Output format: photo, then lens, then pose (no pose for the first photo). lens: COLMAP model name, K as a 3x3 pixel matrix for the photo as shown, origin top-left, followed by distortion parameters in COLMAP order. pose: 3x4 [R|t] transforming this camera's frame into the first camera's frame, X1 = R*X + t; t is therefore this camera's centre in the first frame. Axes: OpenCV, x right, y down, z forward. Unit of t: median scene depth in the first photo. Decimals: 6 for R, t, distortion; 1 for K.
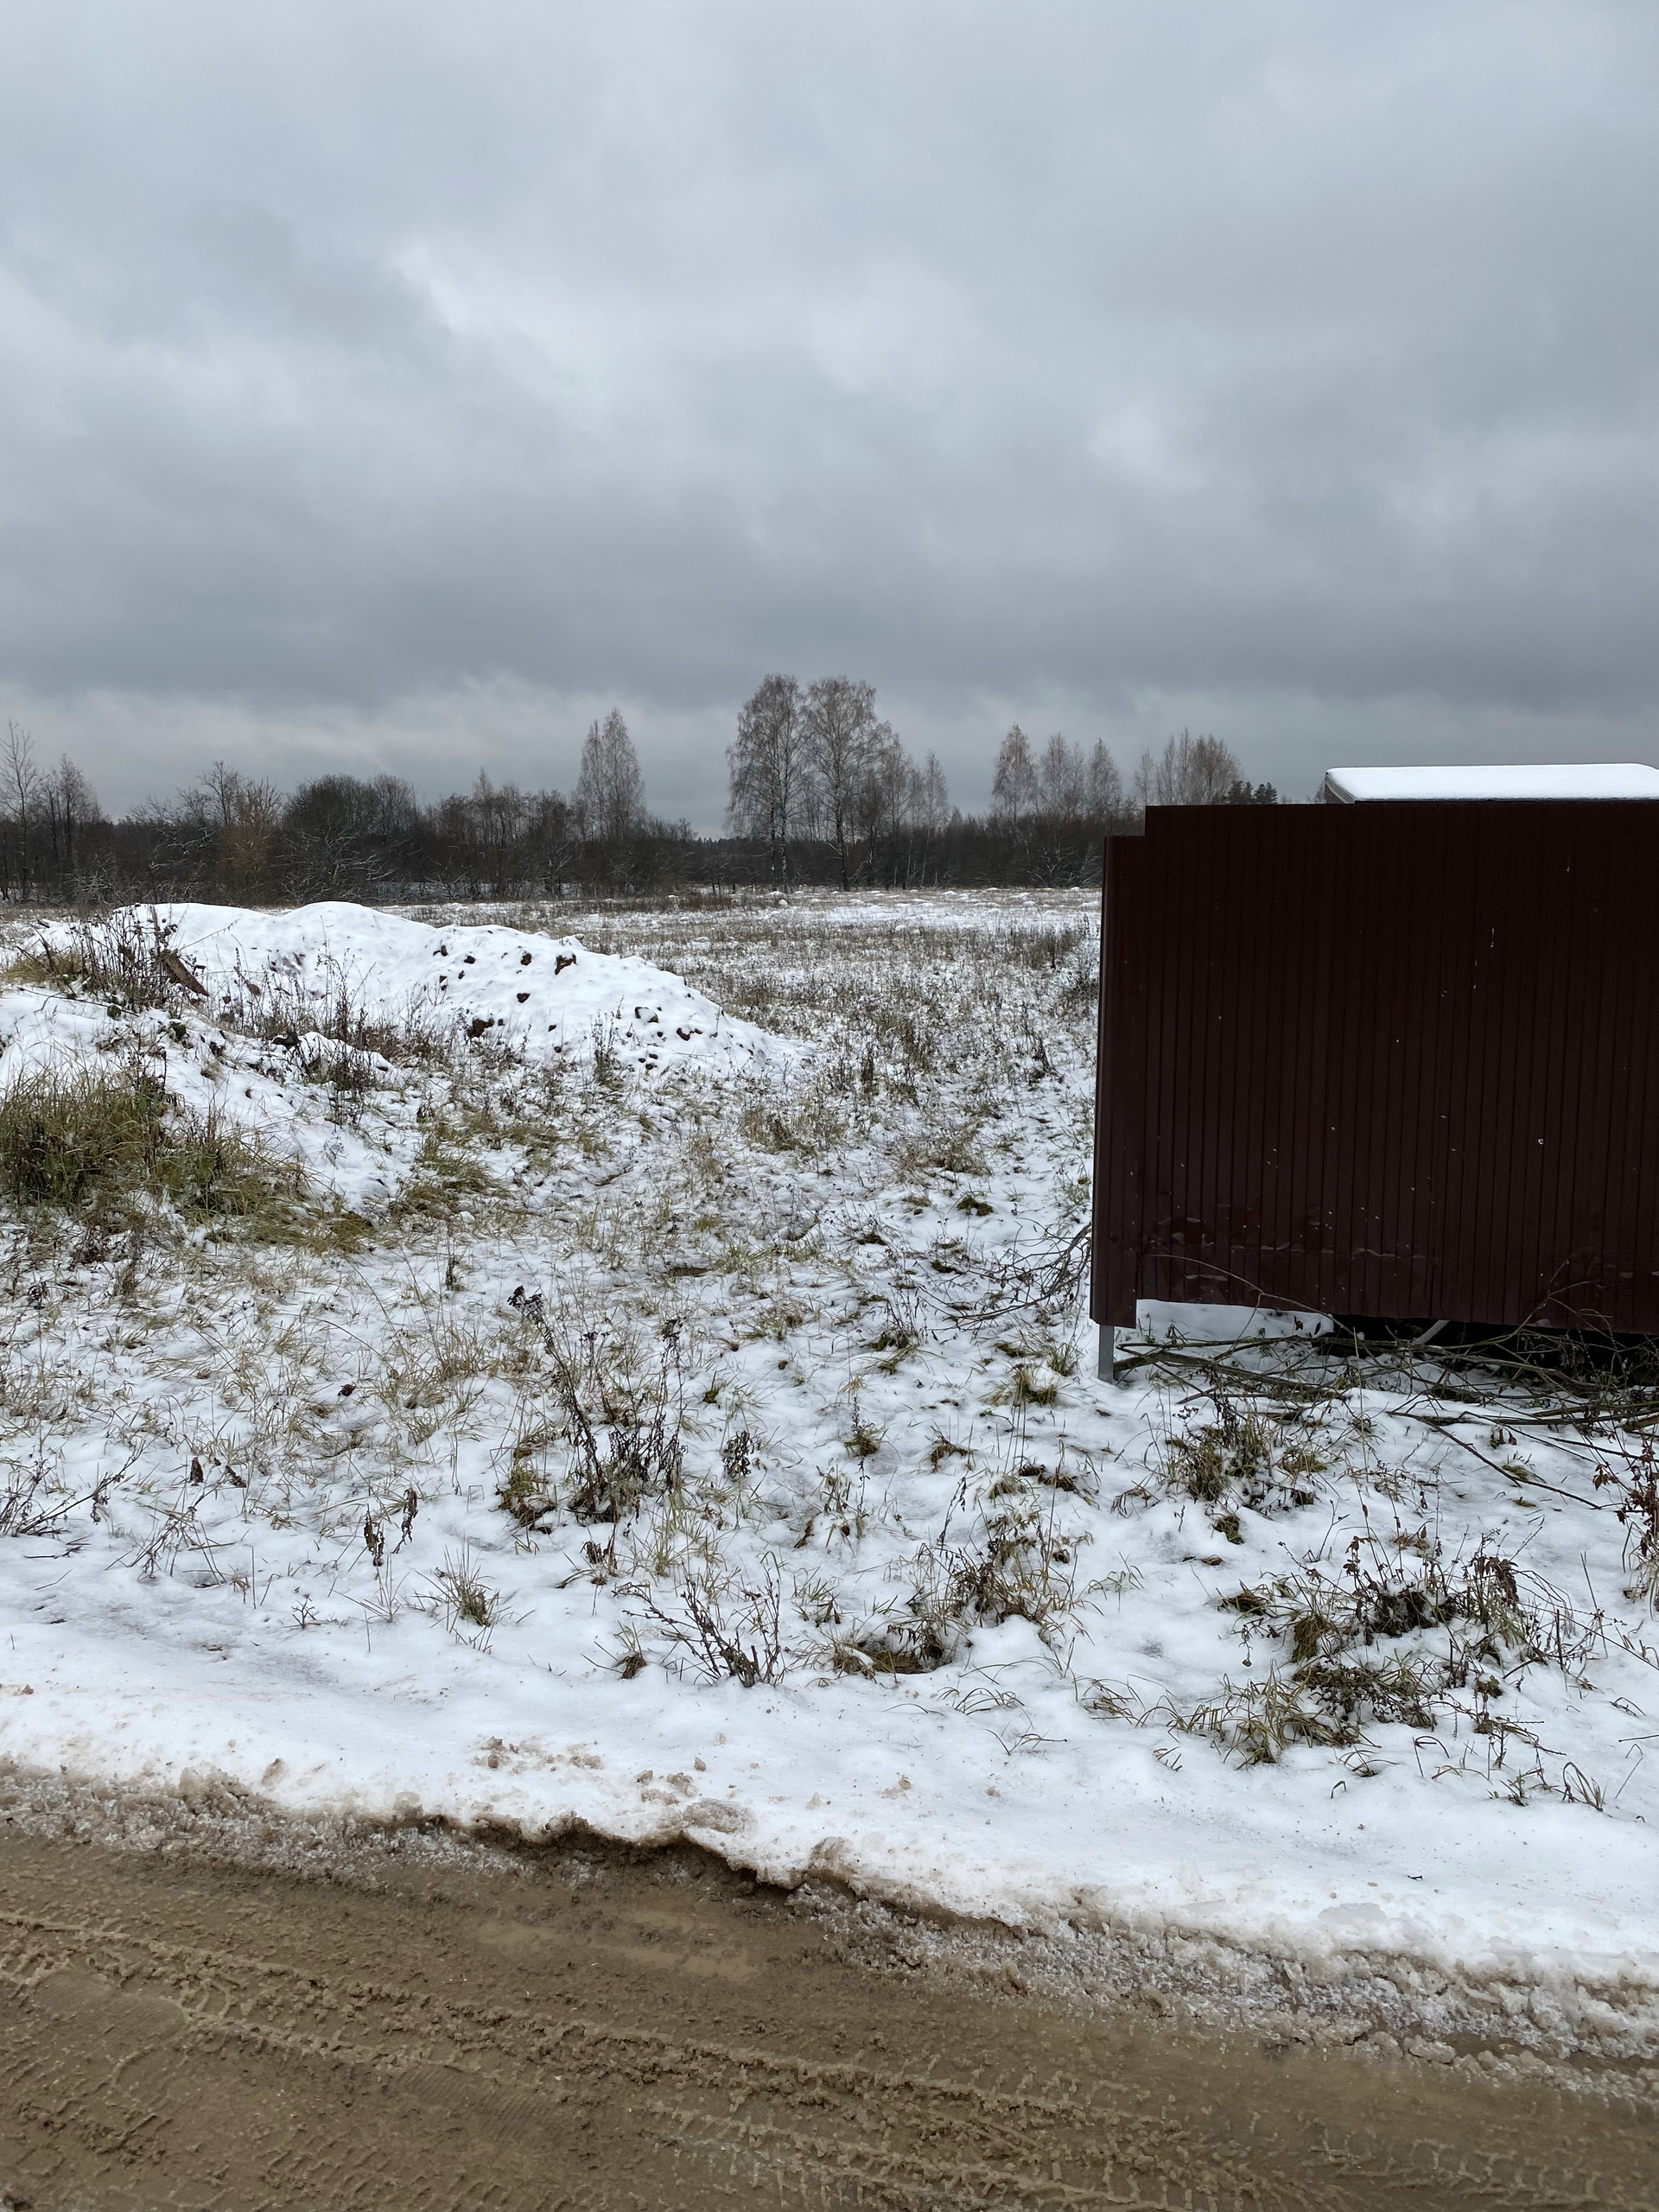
lens RADIAL K [[1690.5, 0, 830.0], [0, 1690.5, 1115.7], [0, 0, 1]] dist [0.031817, -0.026877]
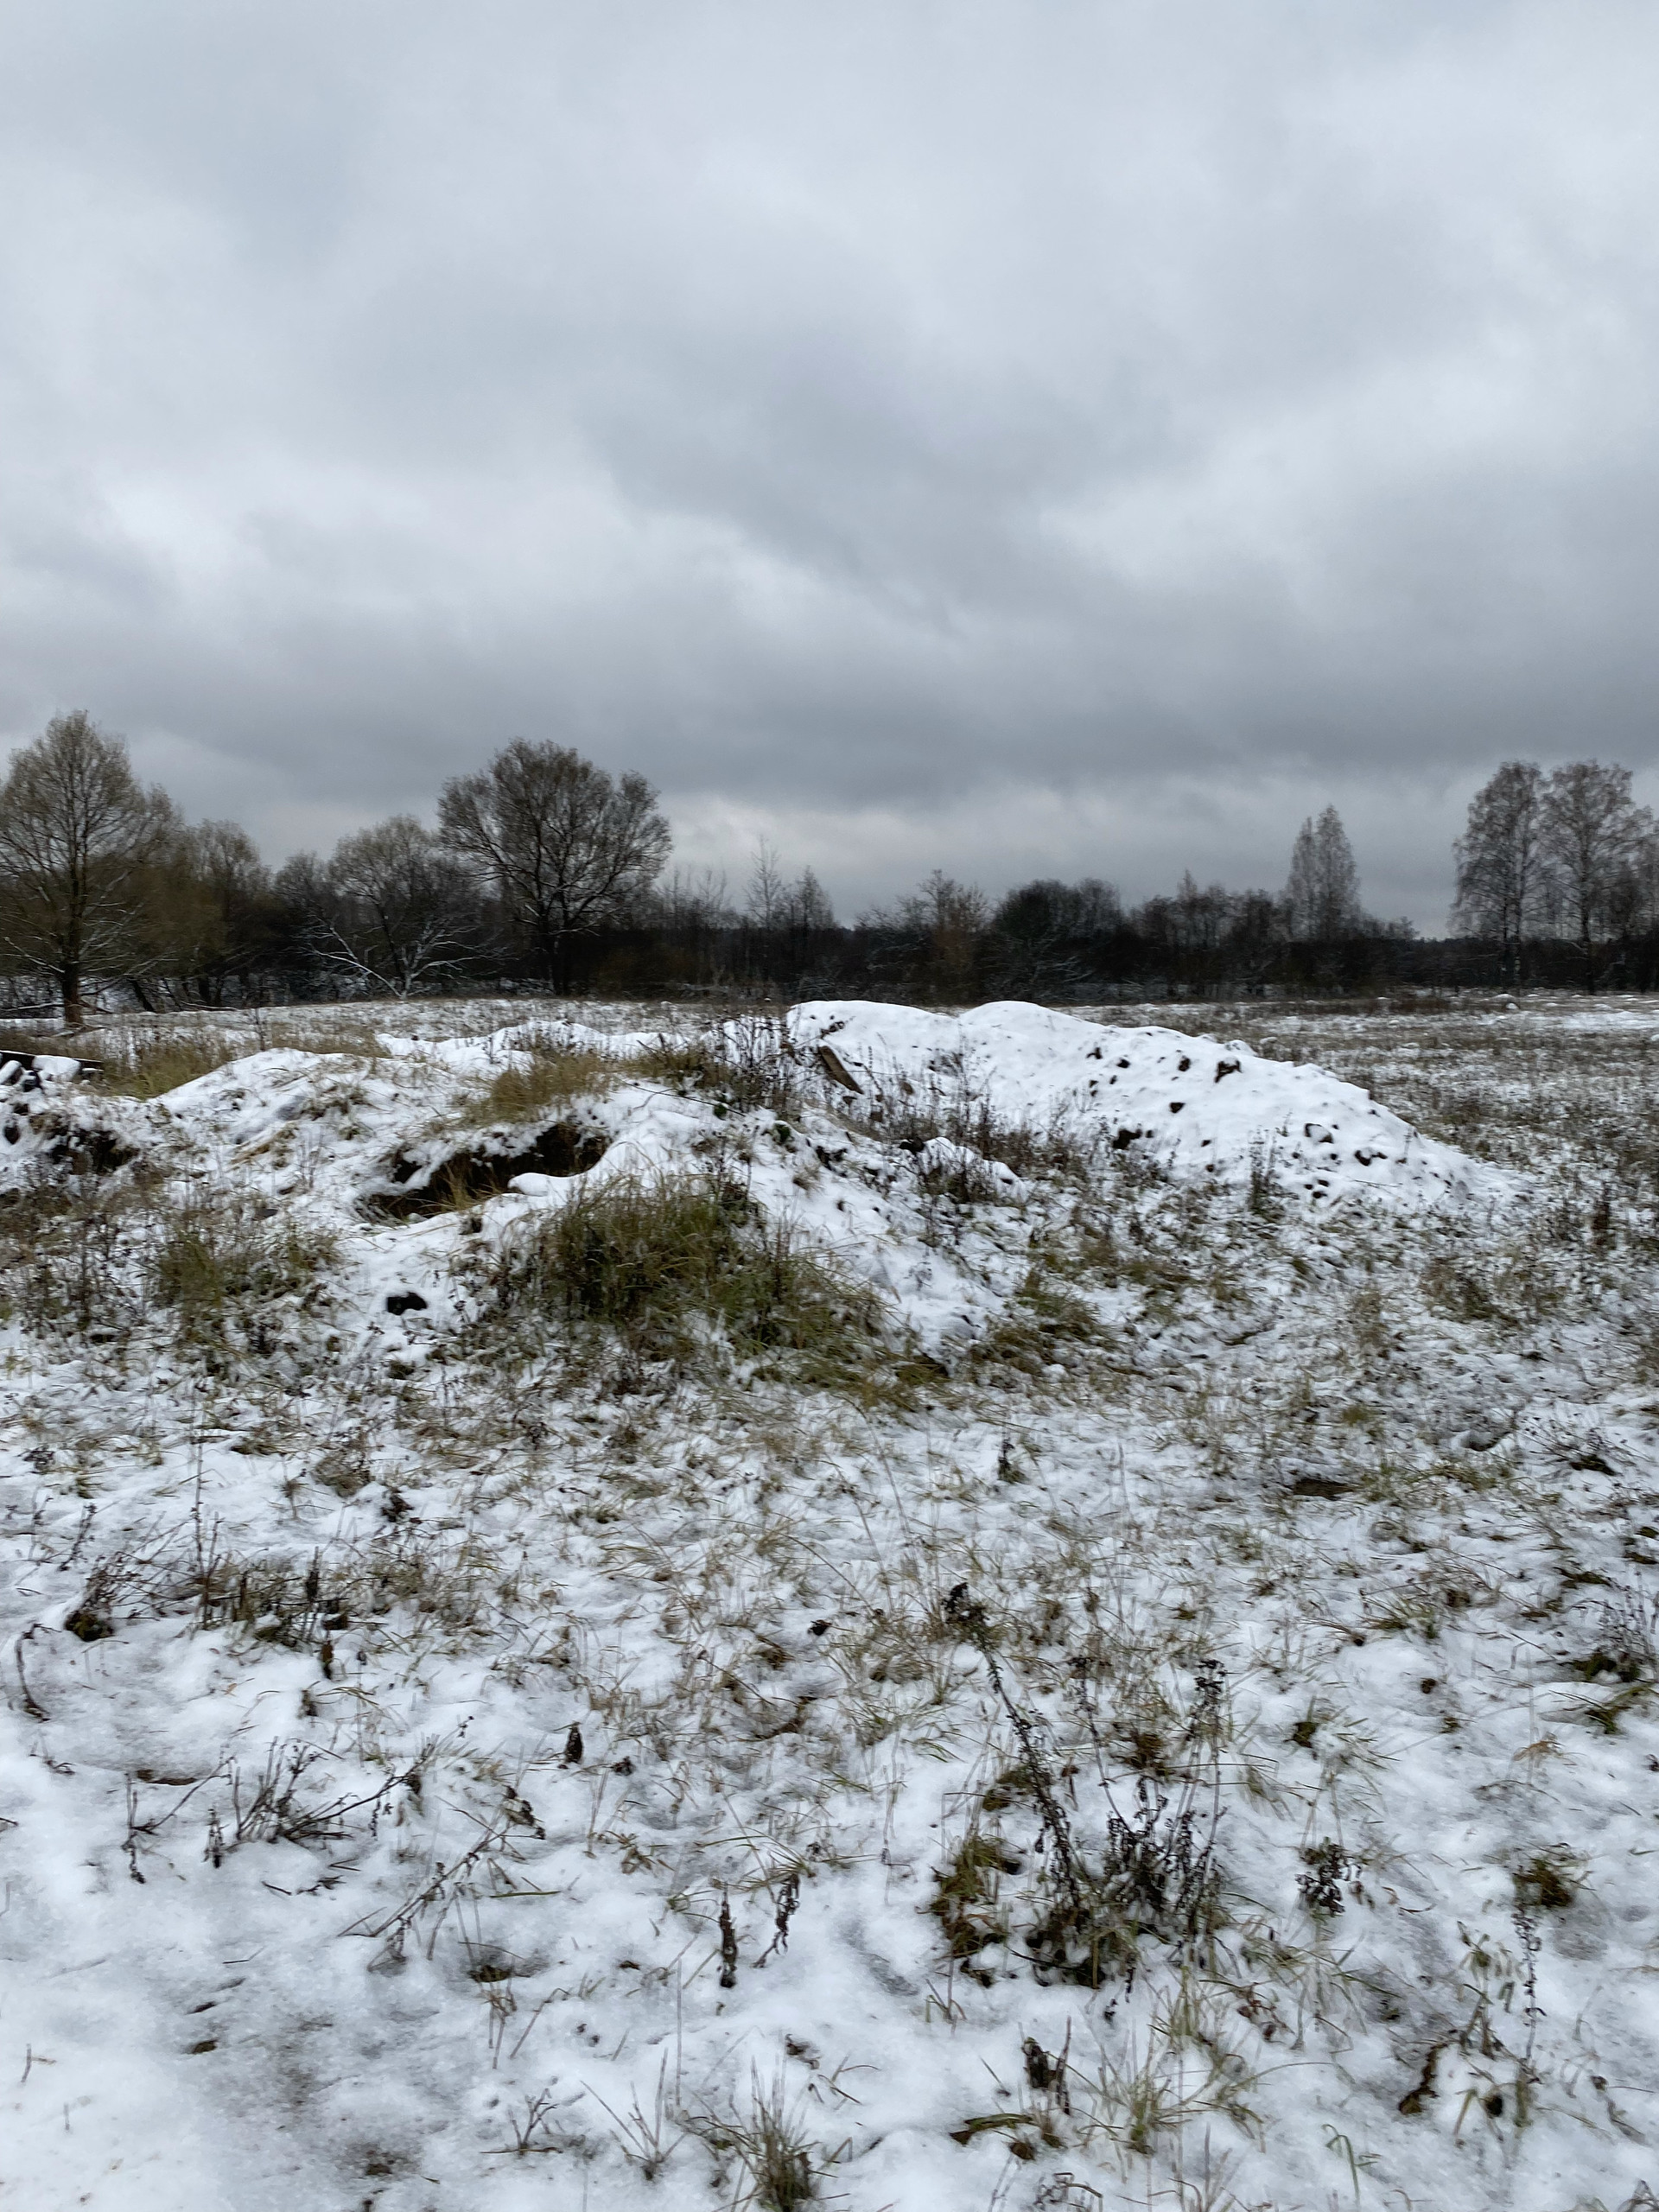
lens RADIAL K [[1664.9, 0, 813.6], [0, 1664.9, 1061.6], [0, 0, 1]] dist [0.062697, -0.082621]
pose [[0.910848, 0.027713, -0.411812, 0.009738], [-0.064754, 0.994983, -0.076266, -0.017769], [0.407632, 0.096133, 0.908072, 0.144263]]
